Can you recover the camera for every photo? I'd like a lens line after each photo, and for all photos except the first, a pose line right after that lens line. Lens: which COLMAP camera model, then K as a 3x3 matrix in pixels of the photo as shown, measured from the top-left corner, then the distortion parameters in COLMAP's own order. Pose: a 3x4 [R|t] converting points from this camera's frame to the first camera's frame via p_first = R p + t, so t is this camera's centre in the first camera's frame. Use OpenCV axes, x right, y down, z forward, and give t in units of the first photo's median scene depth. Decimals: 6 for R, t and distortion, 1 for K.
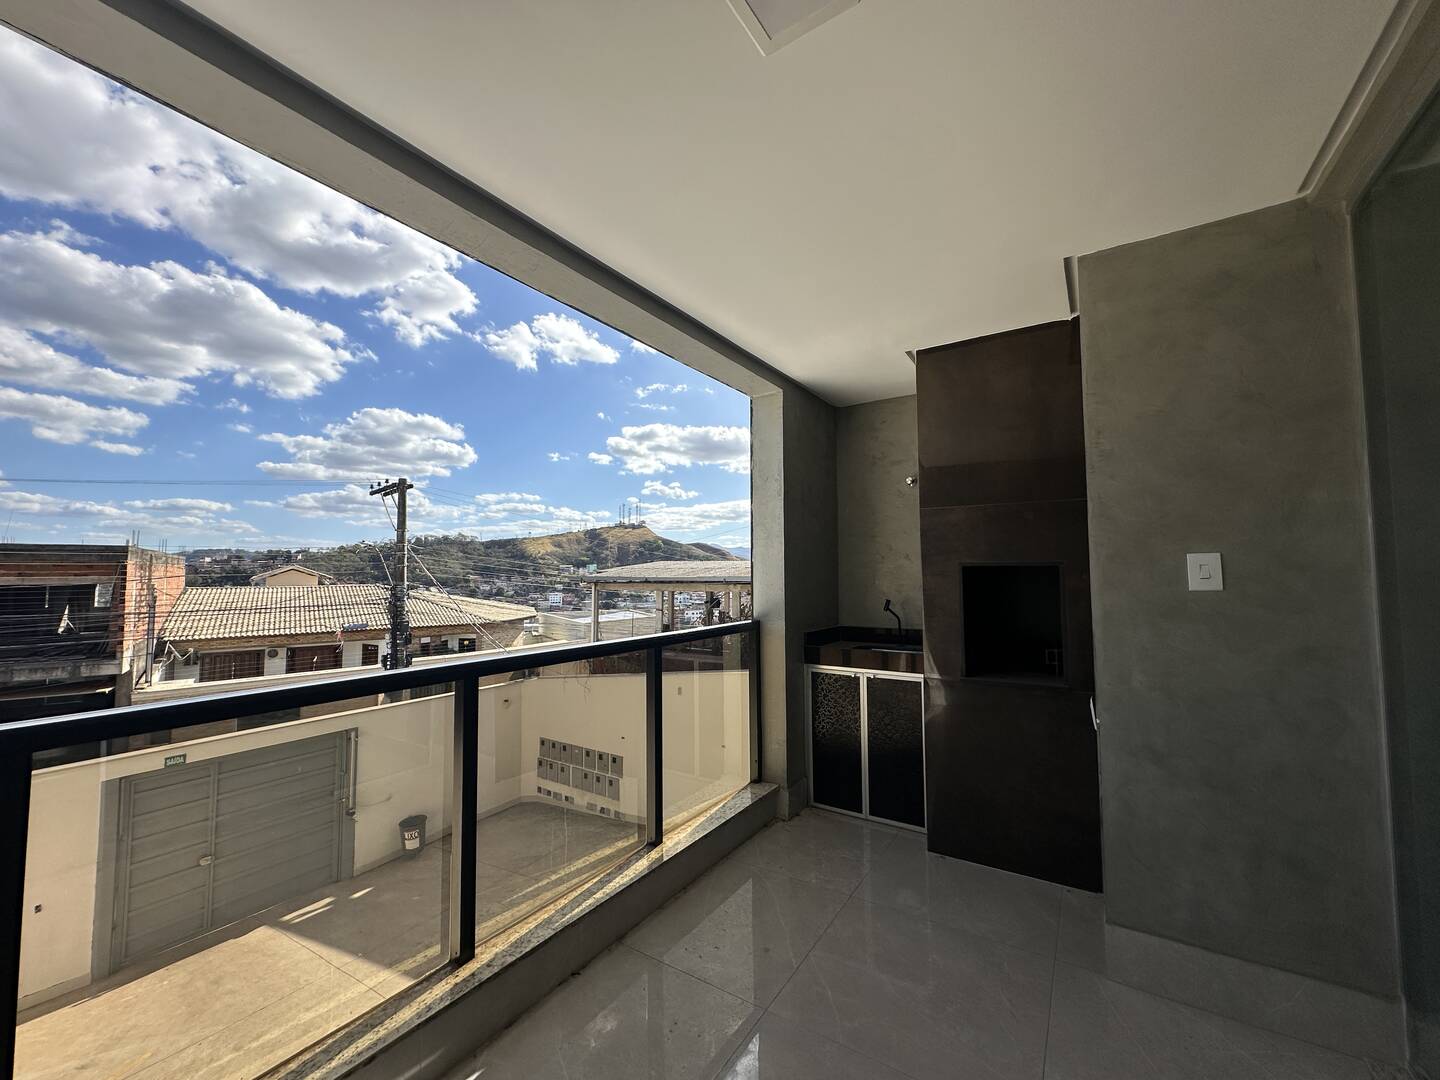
lens RADIAL K [[576.6, 0, 720.2], [0, 576.6, 542.6], [0, 0, 1]] dist [0.000542, -0.000437]
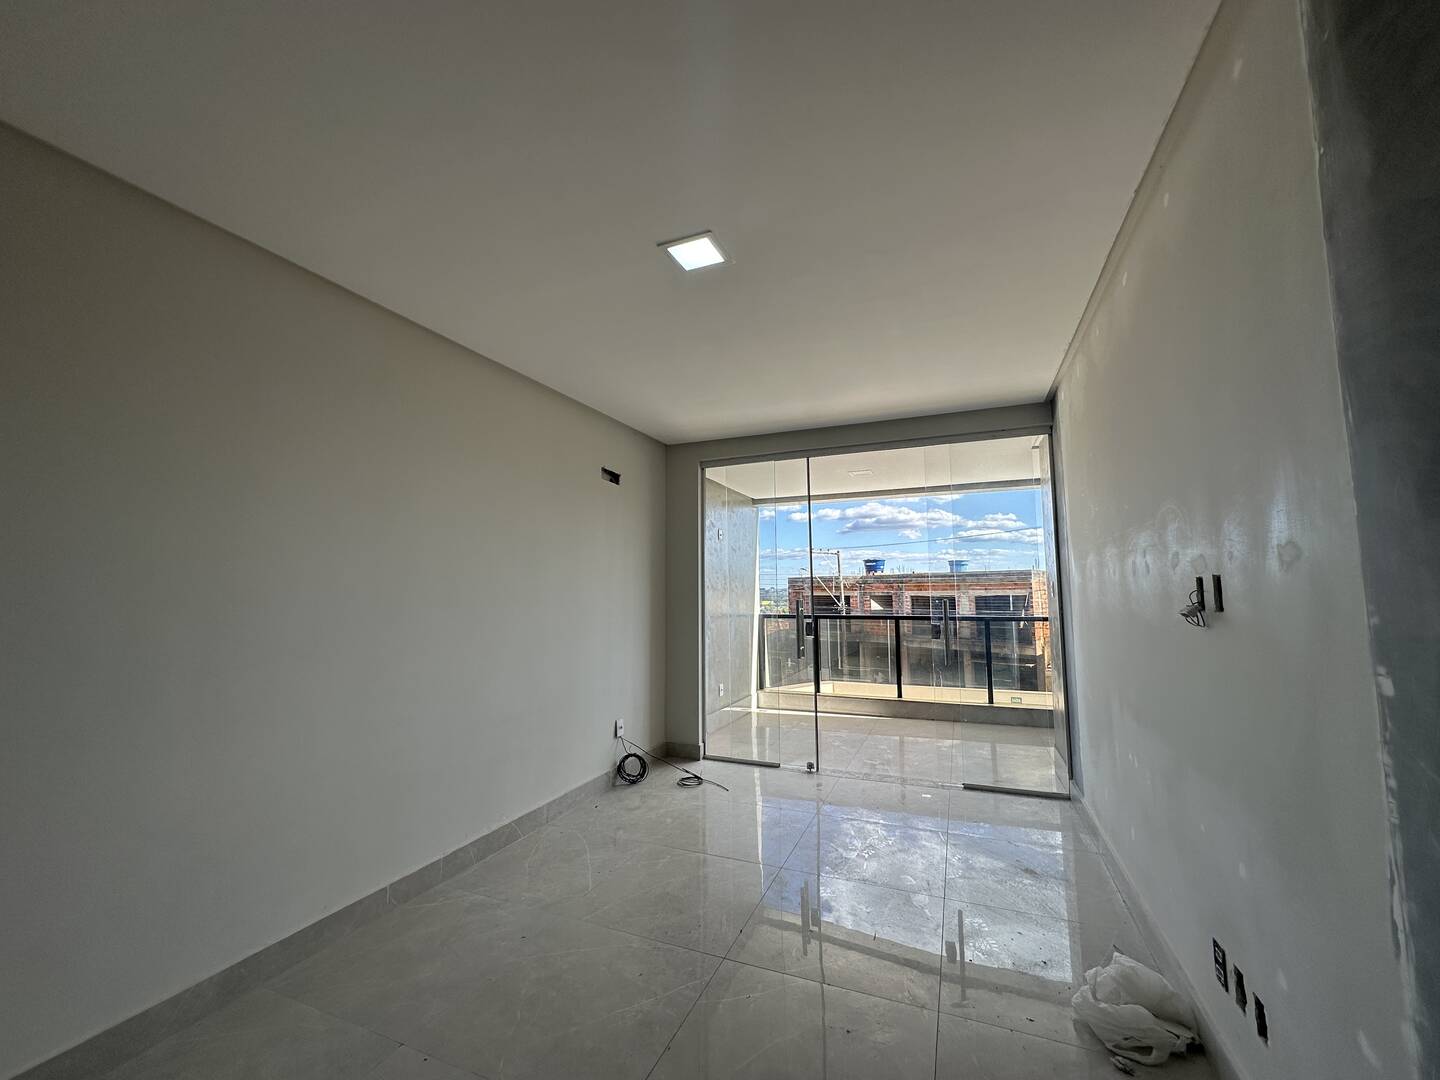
lens RADIAL K [[576.6, 0, 718.8], [0, 576.6, 537.4], [0, 0, 1]] dist [0.000542, -0.000437]
pose [[0.187147, -0.092419, -0.977975, 0.303513], [0.061214, 0.994727, -0.082288, -0.006139], [0.980423, -0.044466, 0.191818, -0.087582]]
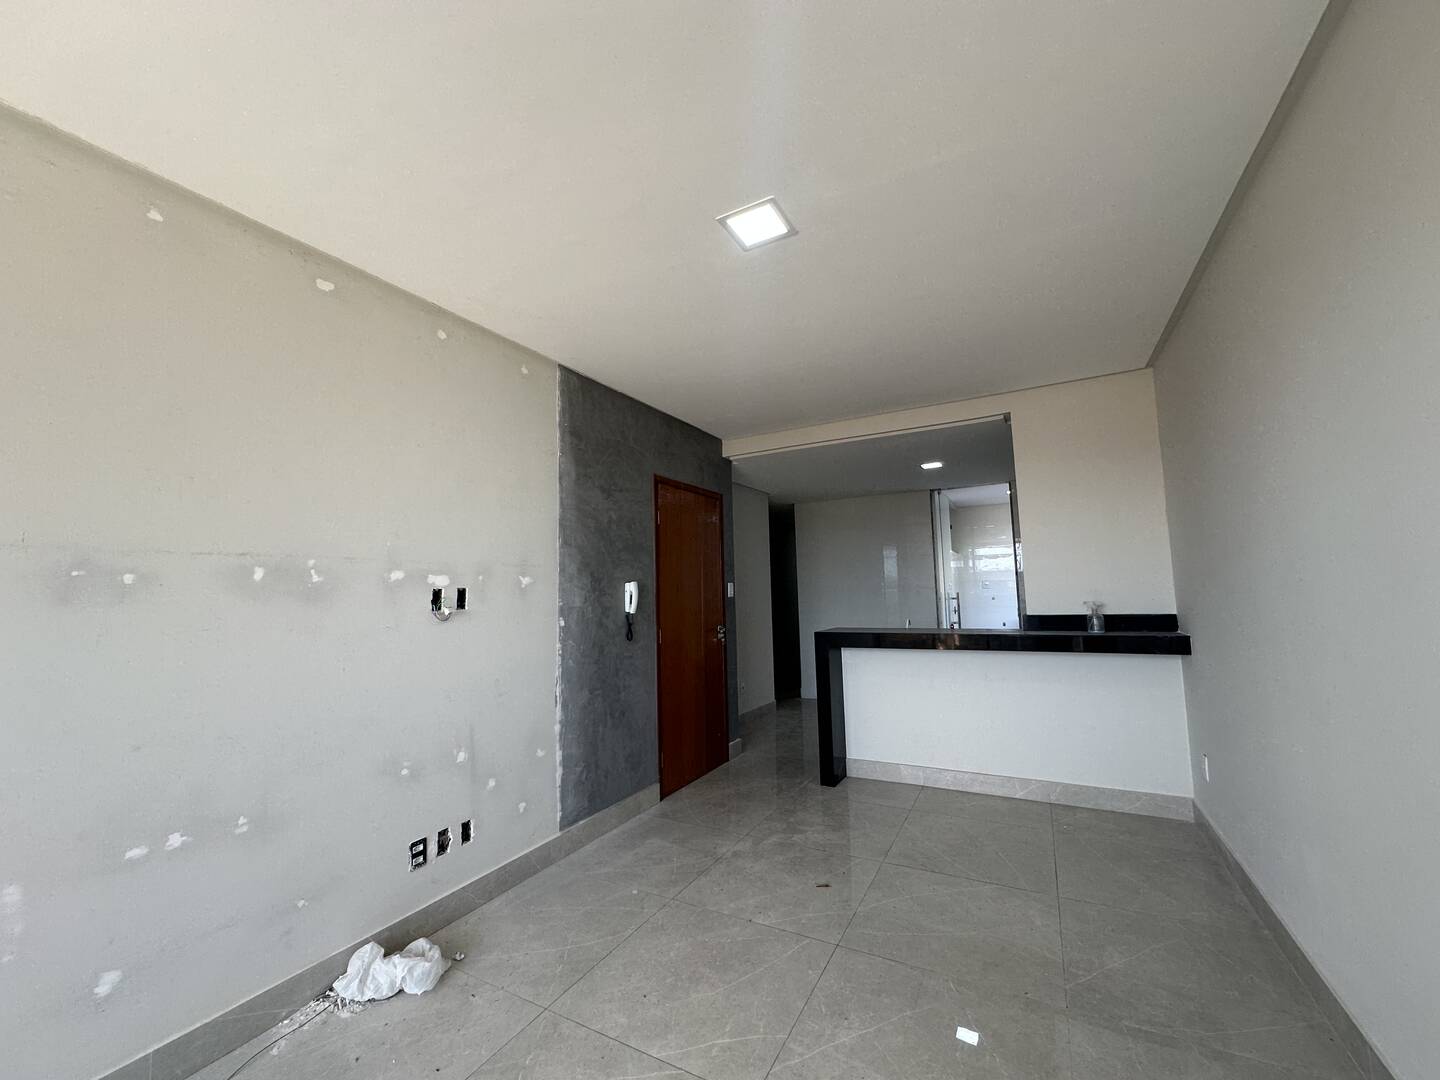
lens RADIAL K [[576.6, 0, 718.8], [0, 576.6, 538.3], [0, 0, 1]] dist [0.000542, -0.000437]
pose [[-0.079901, 0.091593, 0.992586, -0.467959], [-0.026674, 0.995216, -0.093983, 0.002056], [-0.996446, -0.033986, -0.077075, 0.035936]]
